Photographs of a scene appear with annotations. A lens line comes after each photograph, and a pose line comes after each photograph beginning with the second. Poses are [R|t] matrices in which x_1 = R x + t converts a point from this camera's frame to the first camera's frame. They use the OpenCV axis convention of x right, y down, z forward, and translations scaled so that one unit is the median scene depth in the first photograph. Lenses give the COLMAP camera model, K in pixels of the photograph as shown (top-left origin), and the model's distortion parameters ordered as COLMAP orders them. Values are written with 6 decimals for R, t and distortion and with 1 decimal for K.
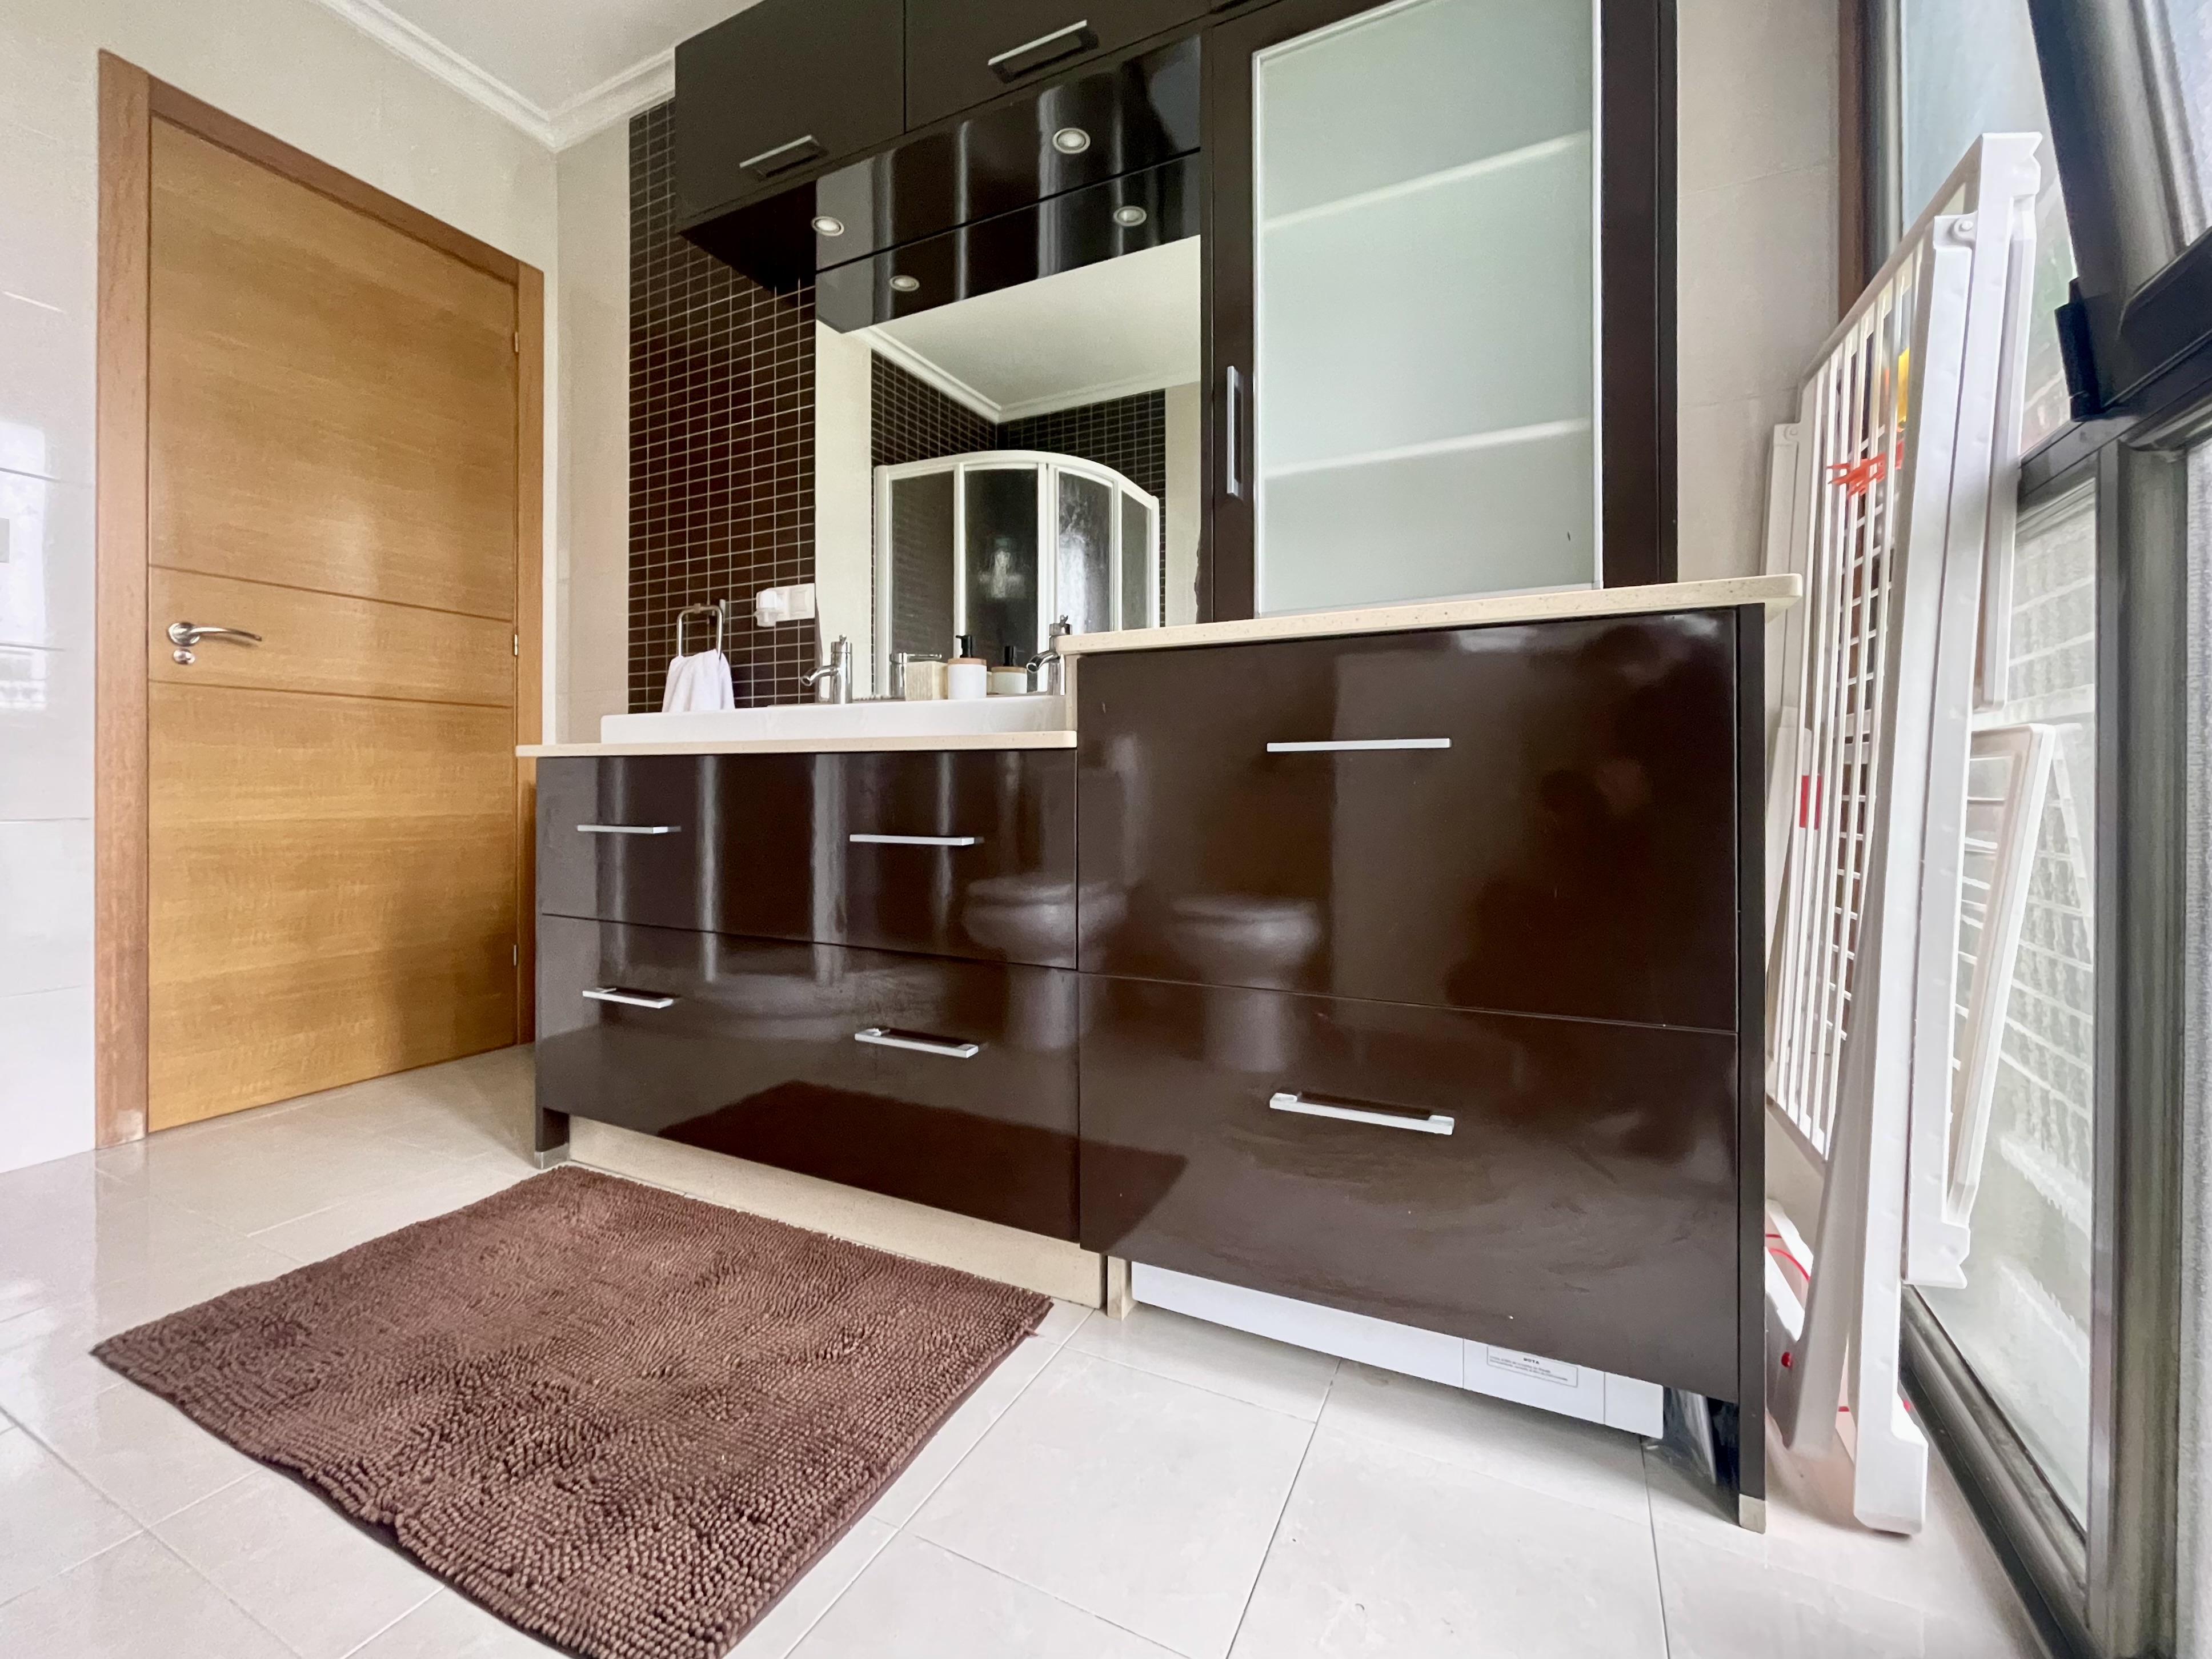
lens RADIAL K [[902.1, 0, 1108.7], [0, 902.1, 809.5], [0, 0, 1]] dist [-0.000286, 0.000016]
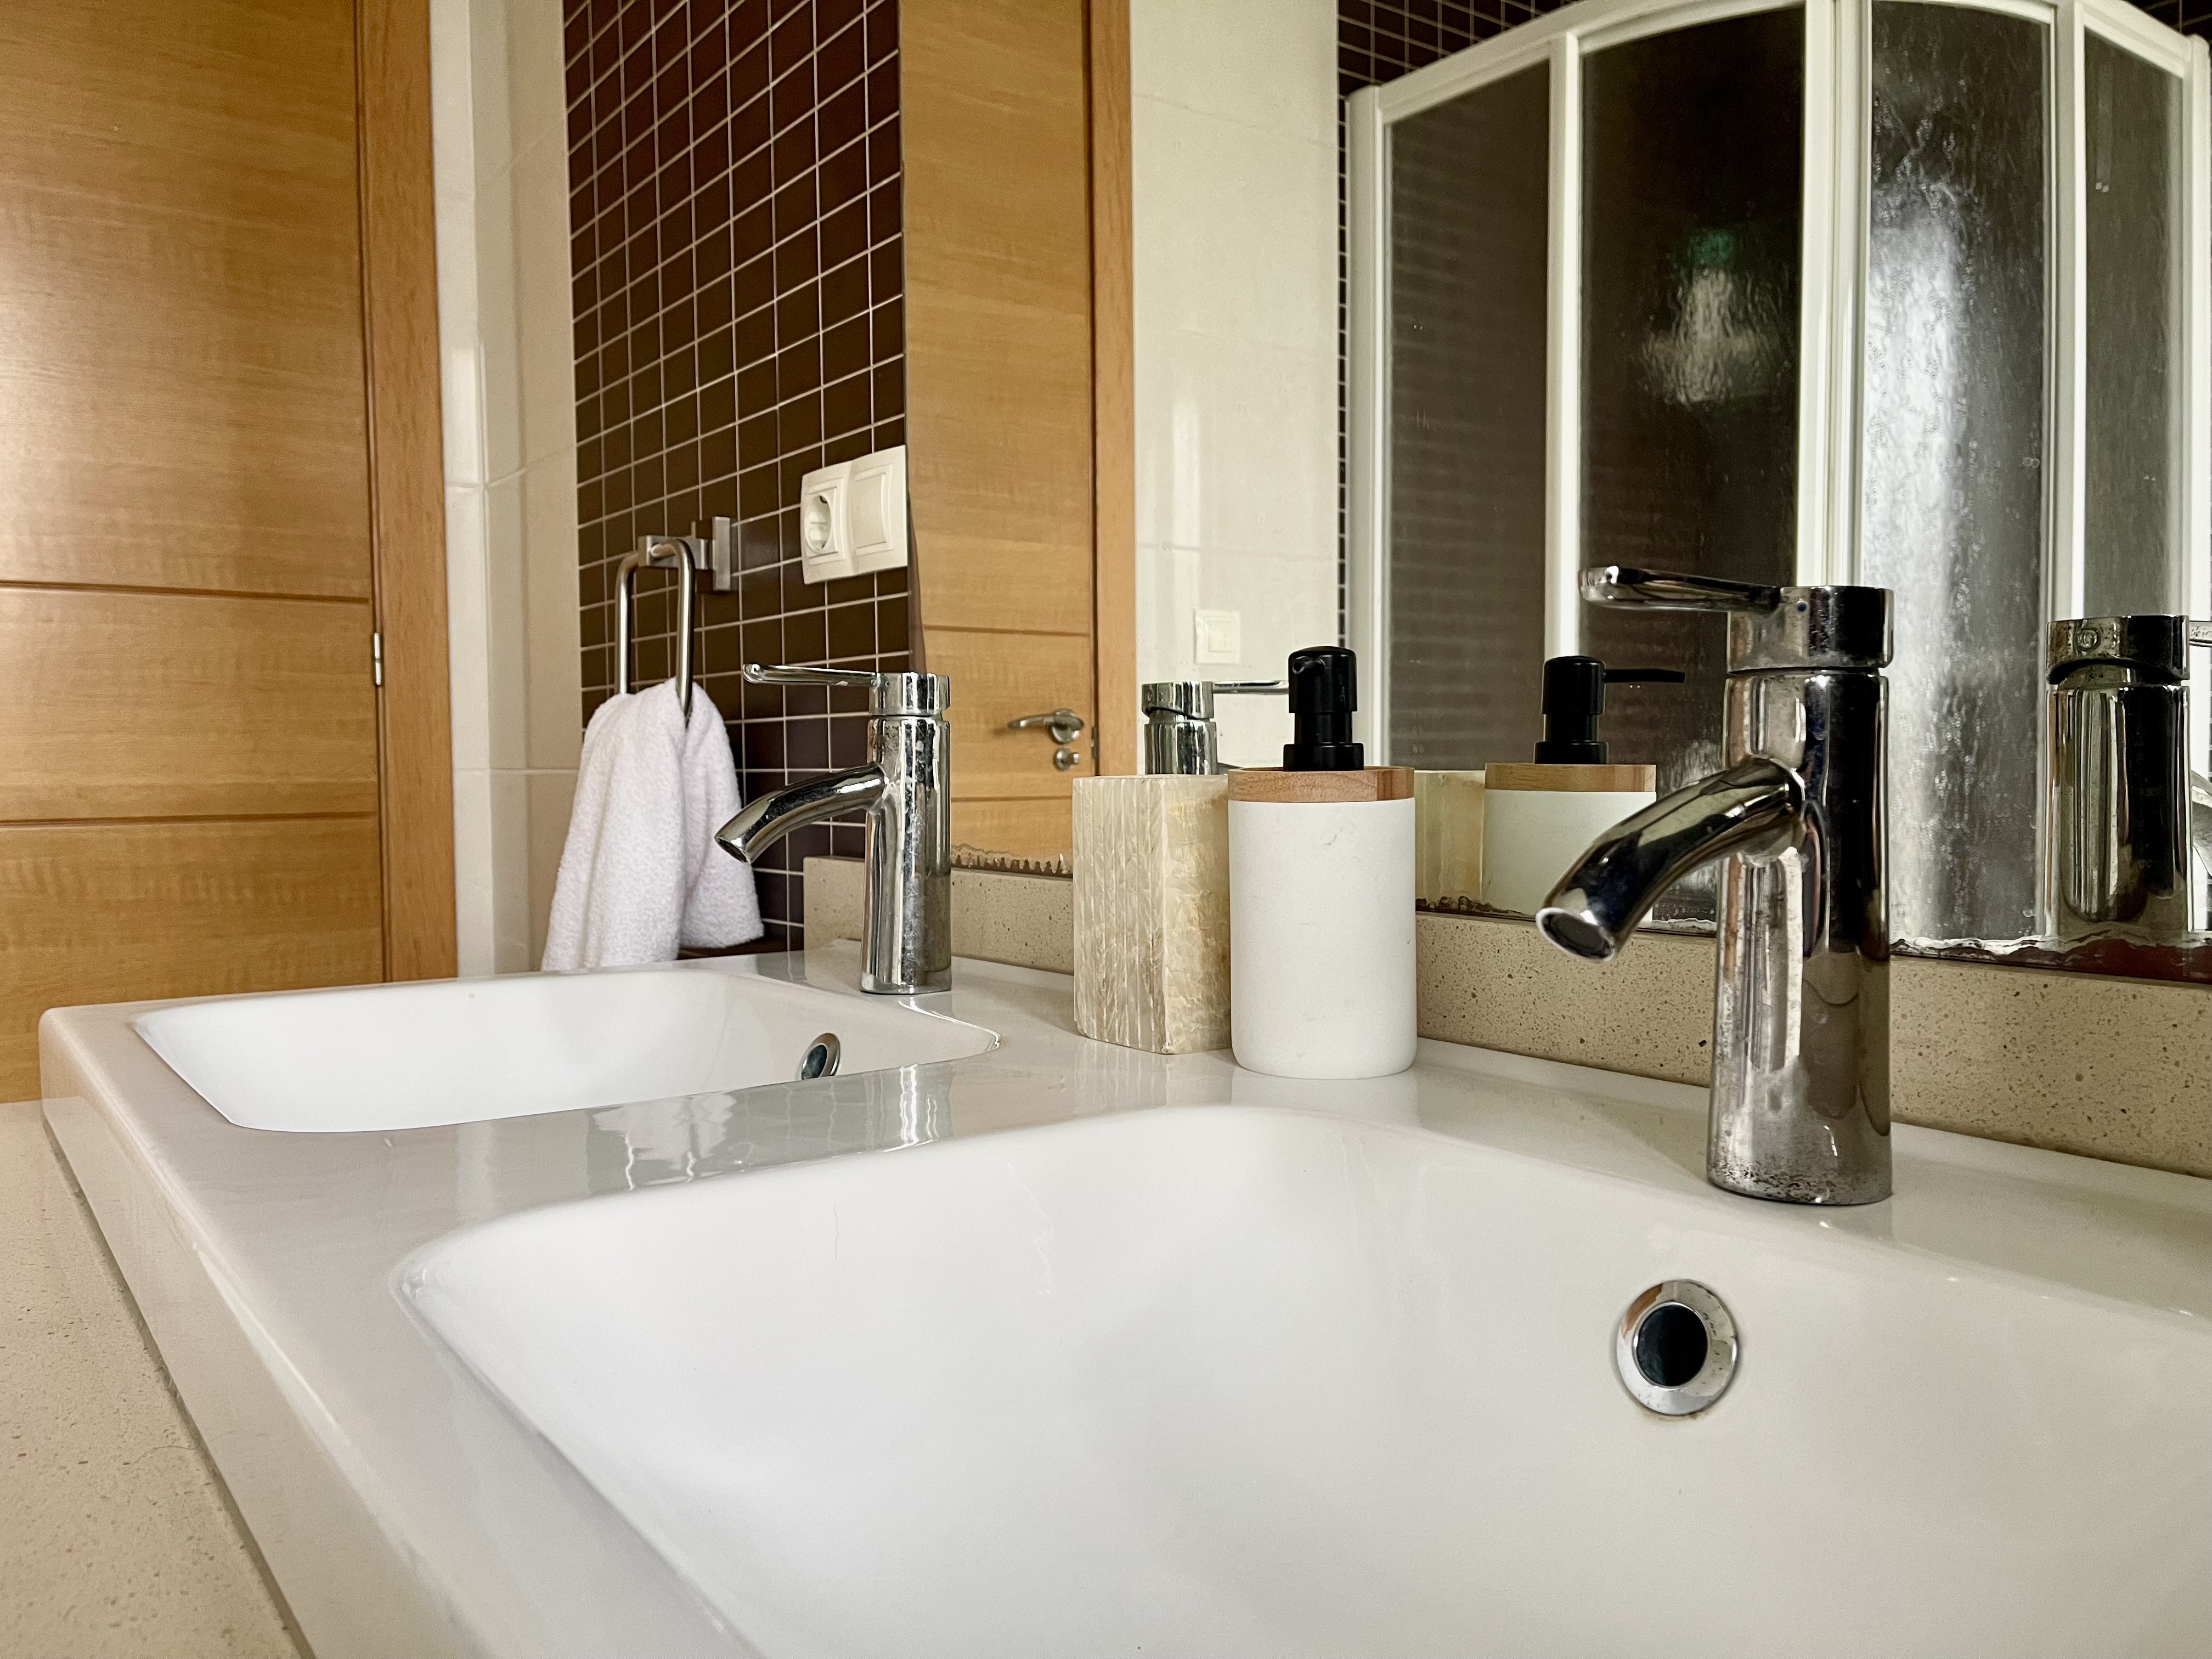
lens RADIAL K [[1695.5, 0, 1105.0], [0, 1695.5, 824.2], [0, 0, 1]] dist [-0.001626, -0.001608]
pose [[0.885667, 0.010317, -0.464207, -0.013492], [-0.005807, 0.999921, 0.011145, -0.080609], [0.464285, -0.007175, 0.885657, 0.325470]]
